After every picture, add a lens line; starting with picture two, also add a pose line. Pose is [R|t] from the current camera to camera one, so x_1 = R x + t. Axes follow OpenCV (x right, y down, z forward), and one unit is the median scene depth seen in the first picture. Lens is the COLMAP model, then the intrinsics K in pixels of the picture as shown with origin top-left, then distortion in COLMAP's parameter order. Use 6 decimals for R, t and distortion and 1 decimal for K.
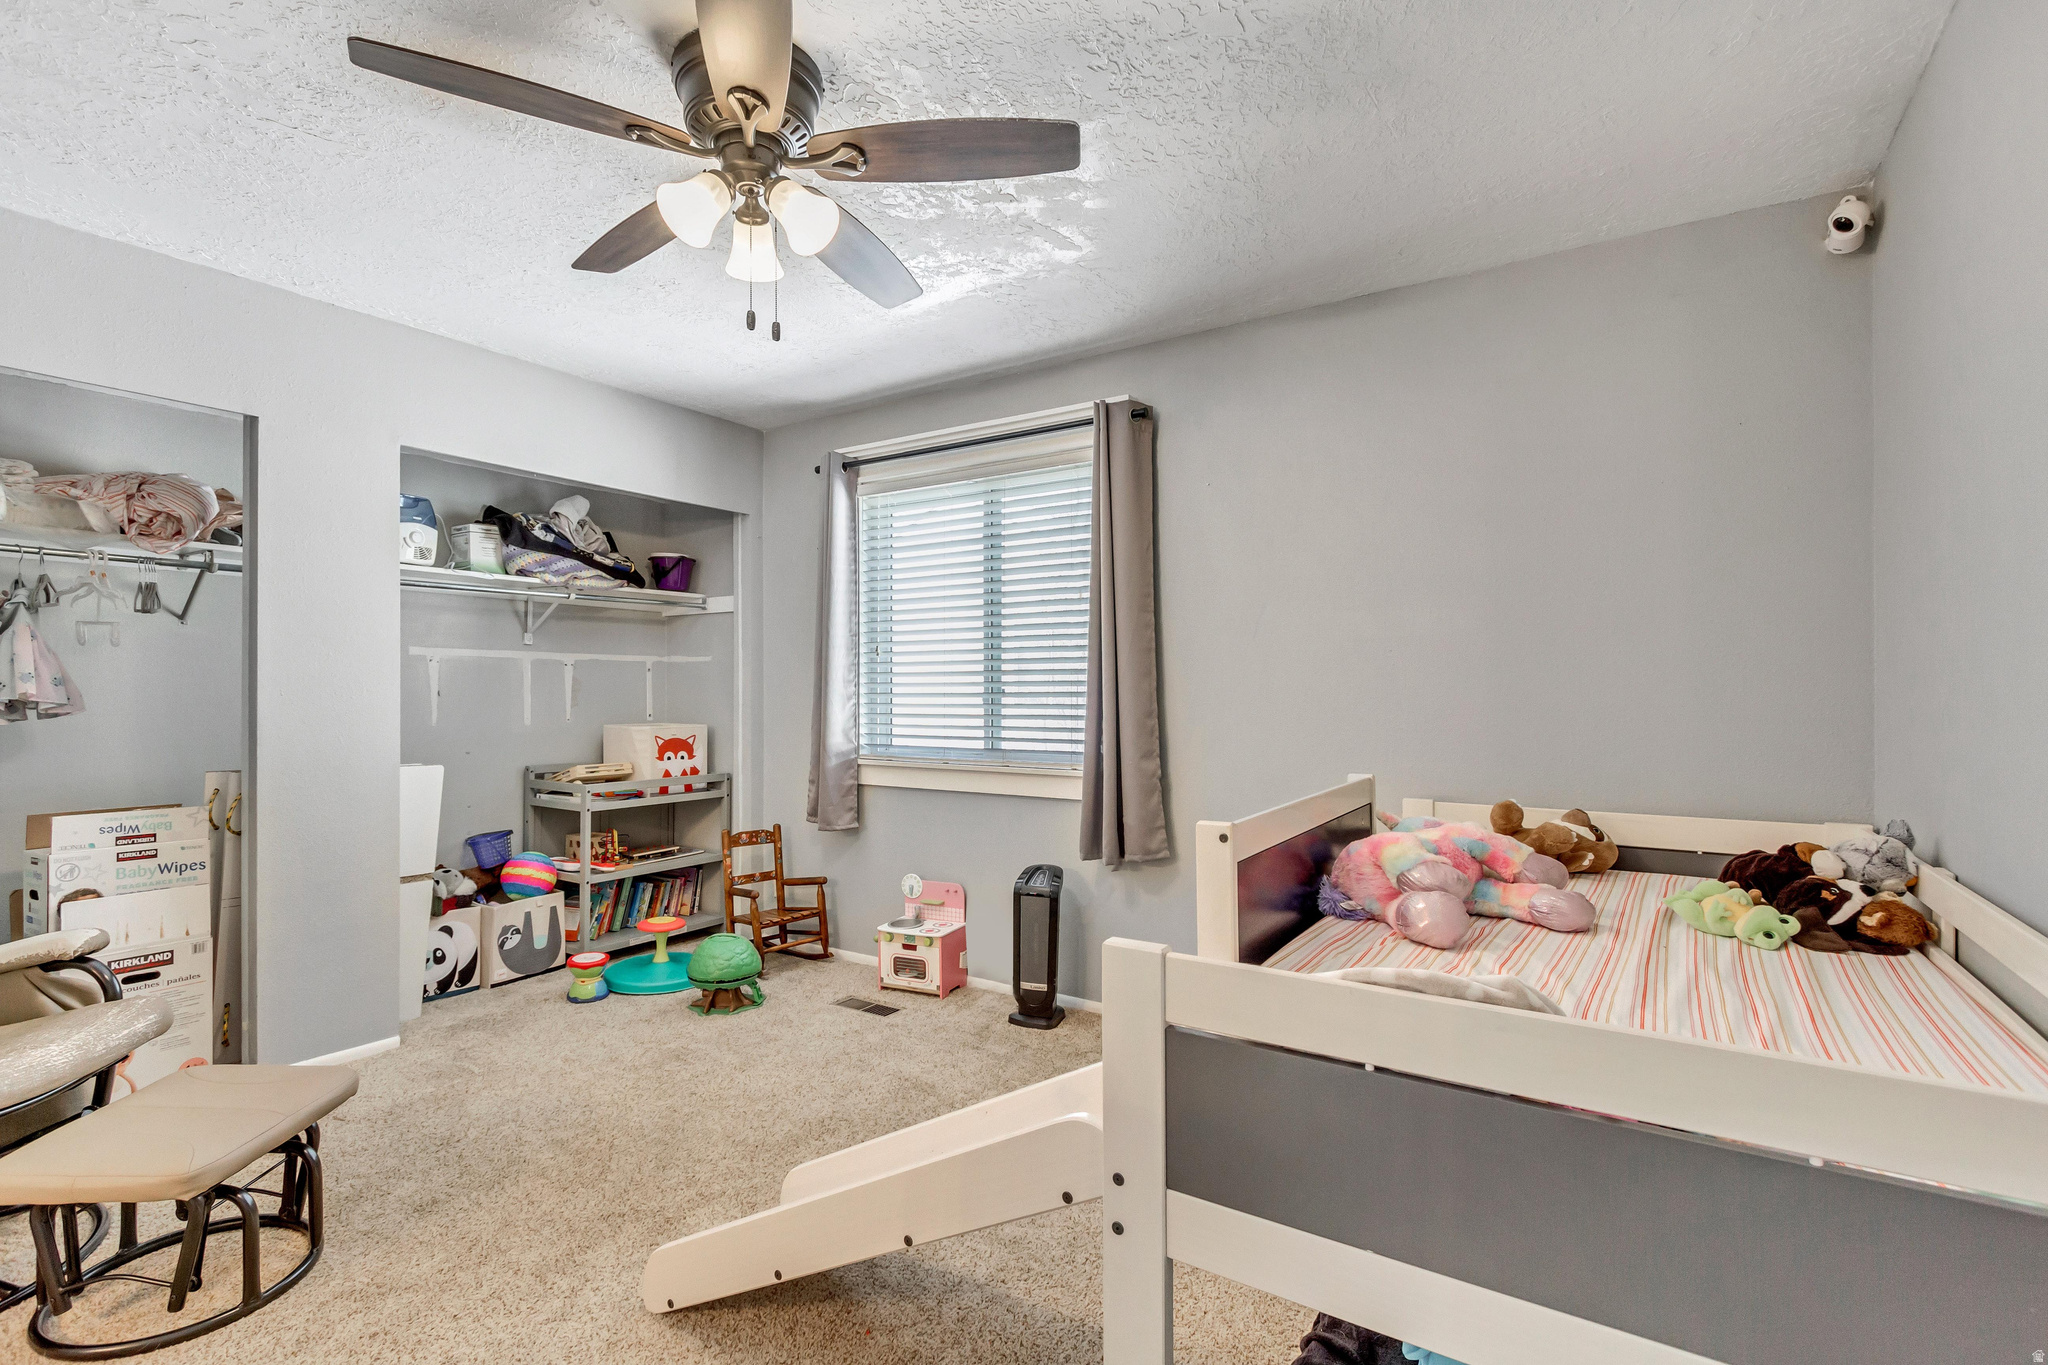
lens RADIAL K [[958.6, 0, 979.0], [0, 958.6, 688.1], [0, 0, 1]] dist [0.011609, -0.003284]
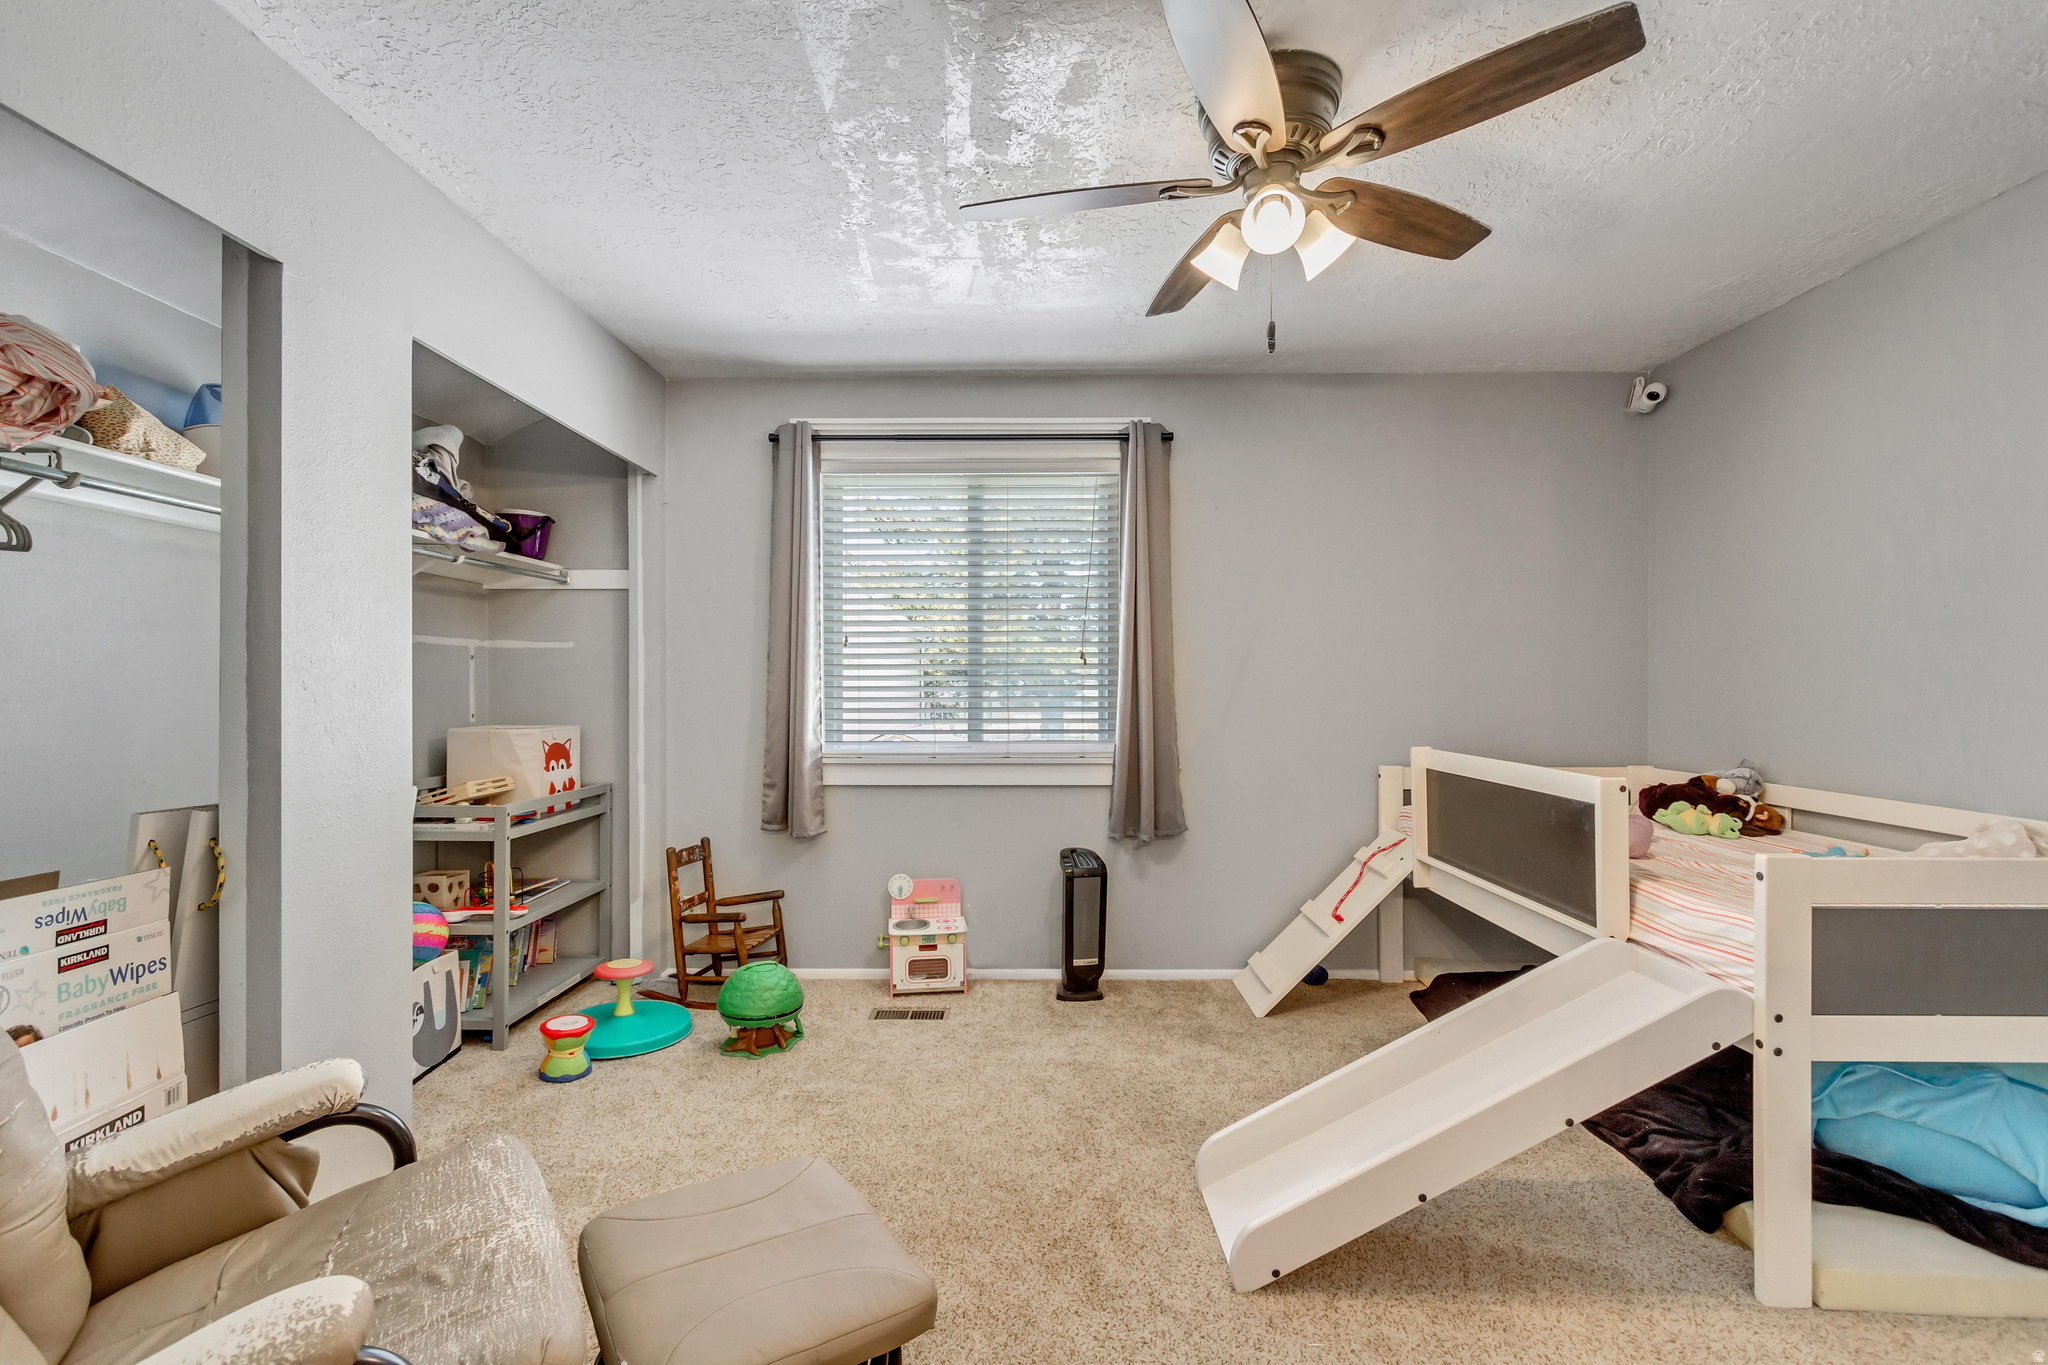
lens RADIAL K [[958.6, 0, 1025.2], [0, 958.6, 690.6], [0, 0, 1]] dist [0.011609, -0.003284]
pose [[0.834861, -0.003156, 0.550452, -0.519464], [-0.000901, 0.999974, 0.007100, 0.002445], [-0.550460, -0.006423, 0.834837, 0.134482]]
